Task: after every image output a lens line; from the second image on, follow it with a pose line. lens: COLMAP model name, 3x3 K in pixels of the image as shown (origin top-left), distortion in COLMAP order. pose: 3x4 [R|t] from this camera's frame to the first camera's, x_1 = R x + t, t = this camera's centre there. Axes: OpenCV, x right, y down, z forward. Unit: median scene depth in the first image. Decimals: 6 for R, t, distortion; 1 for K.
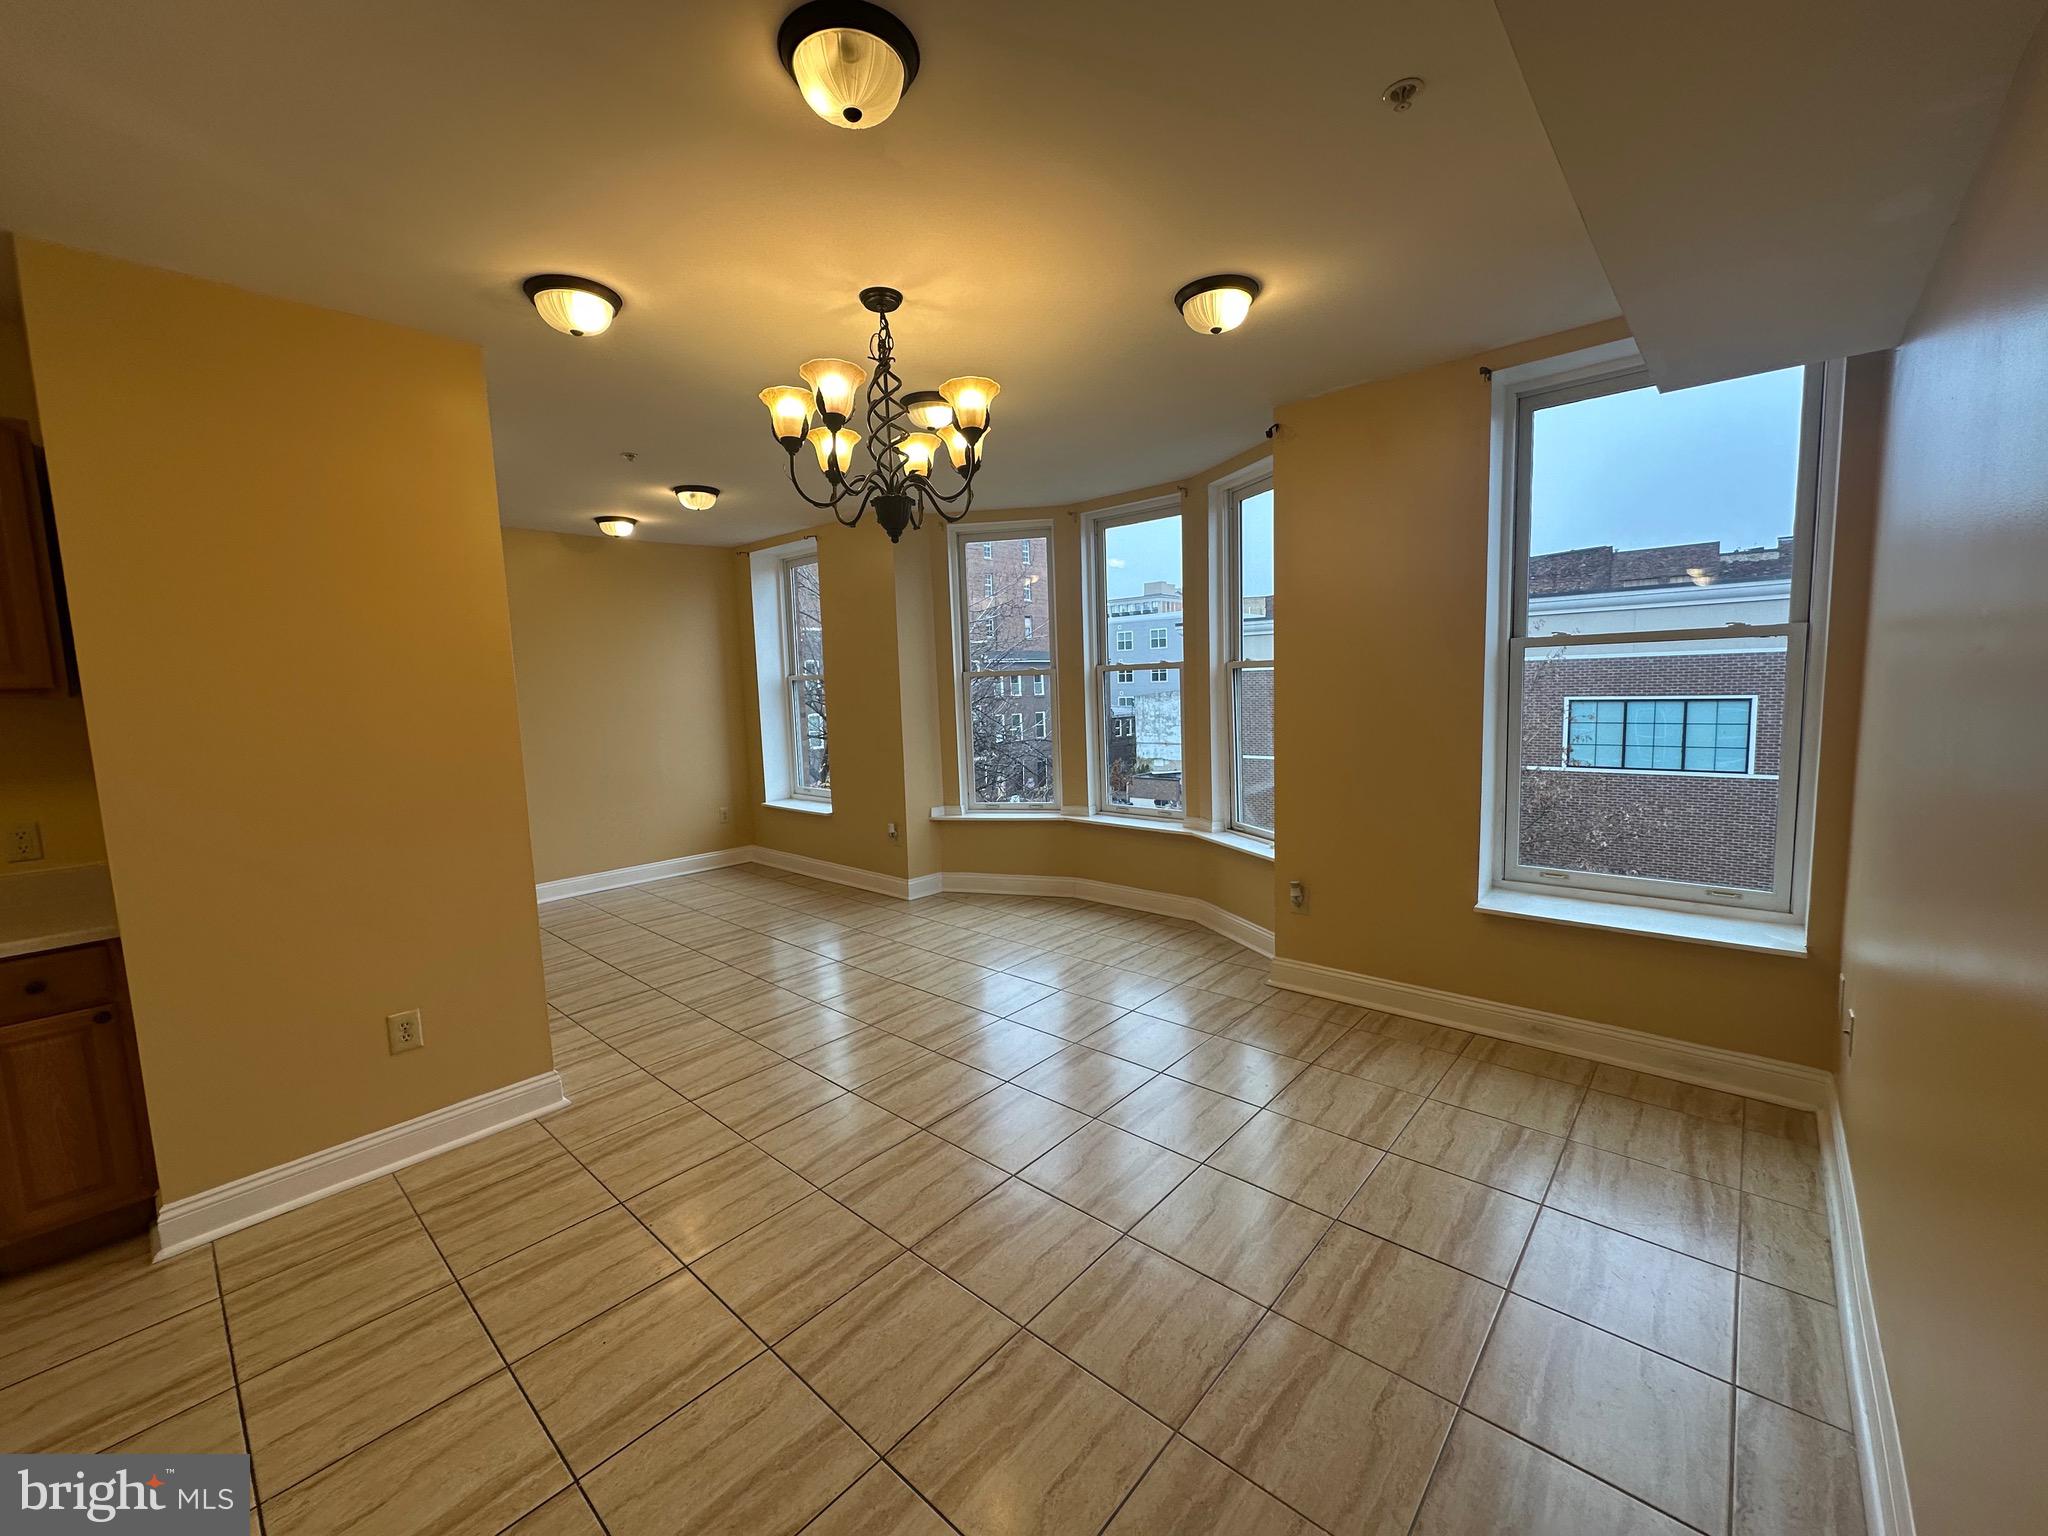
lens RADIAL K [[813.6, 0, 1023.8], [0, 813.6, 766.3], [0, 0, 1]] dist [-0.001285, 0.000561]
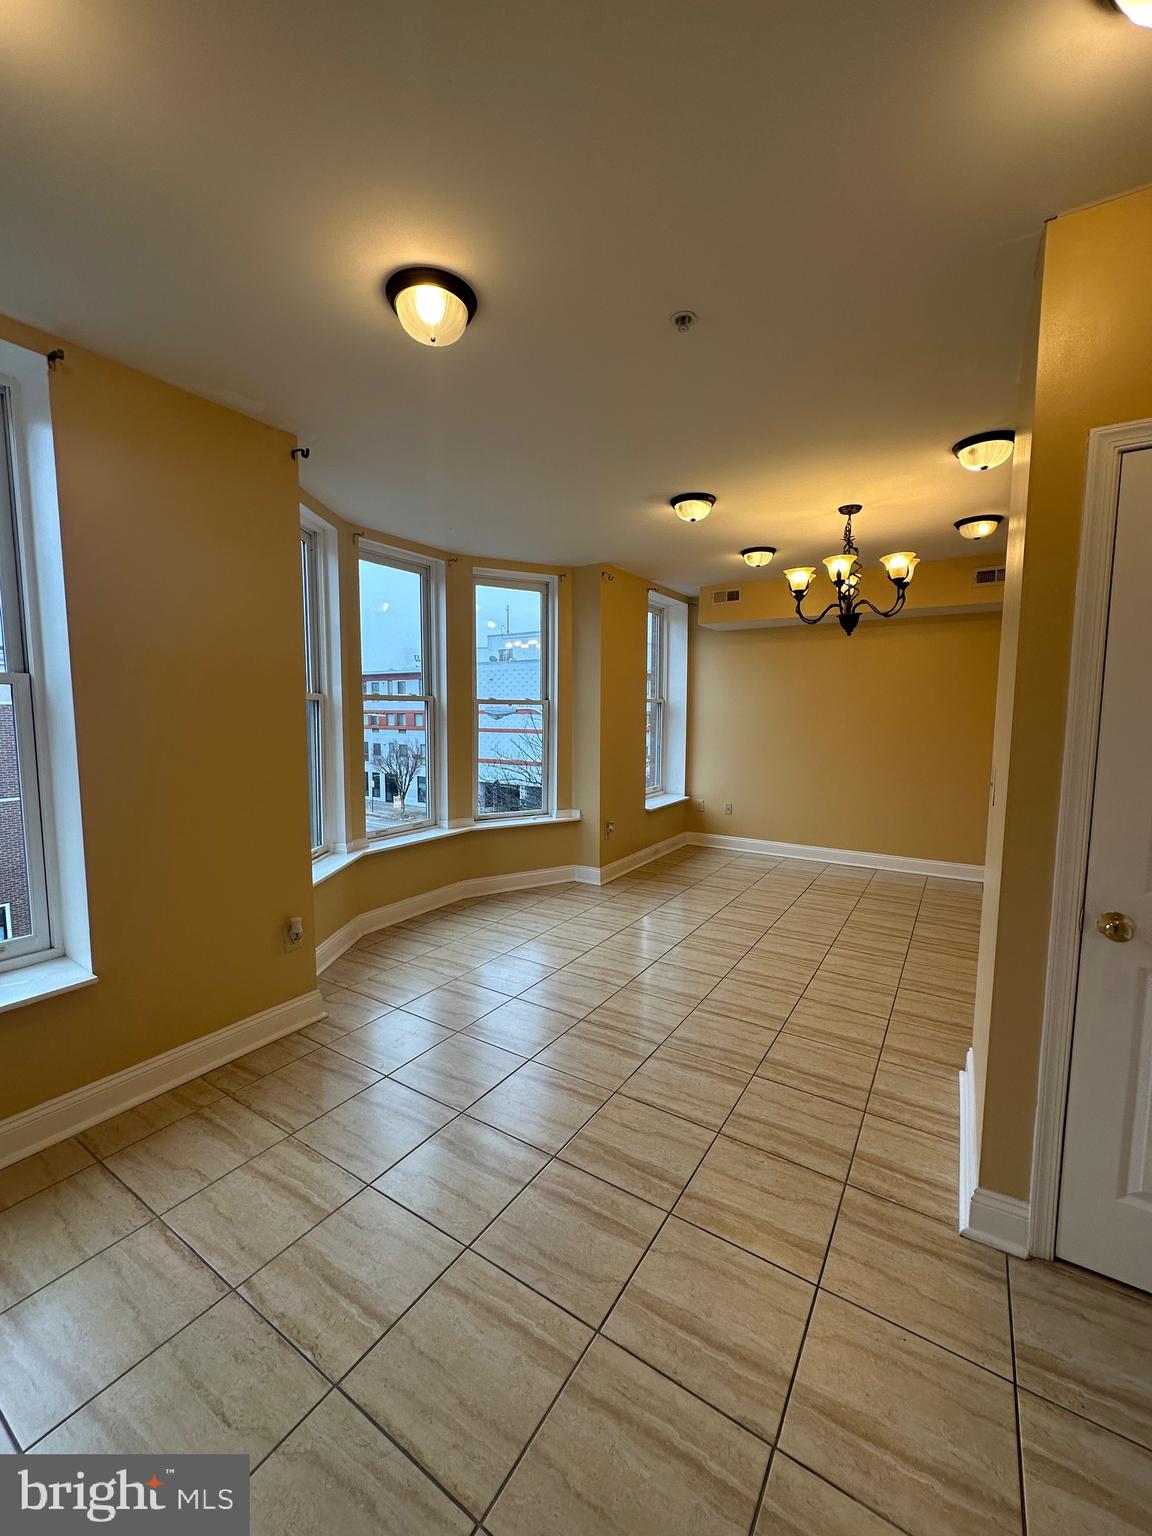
lens RADIAL K [[611.0, 0, 576.0], [0, 611.0, 768.0], [0, 0, 1]] dist [-0.001297, 0.000840]
pose [[-0.157555, -0.060632, 0.985647, -0.904839], [0.104635, 0.991469, 0.077716, -0.084646], [-0.981951, 0.115378, -0.149867, 1.131563]]
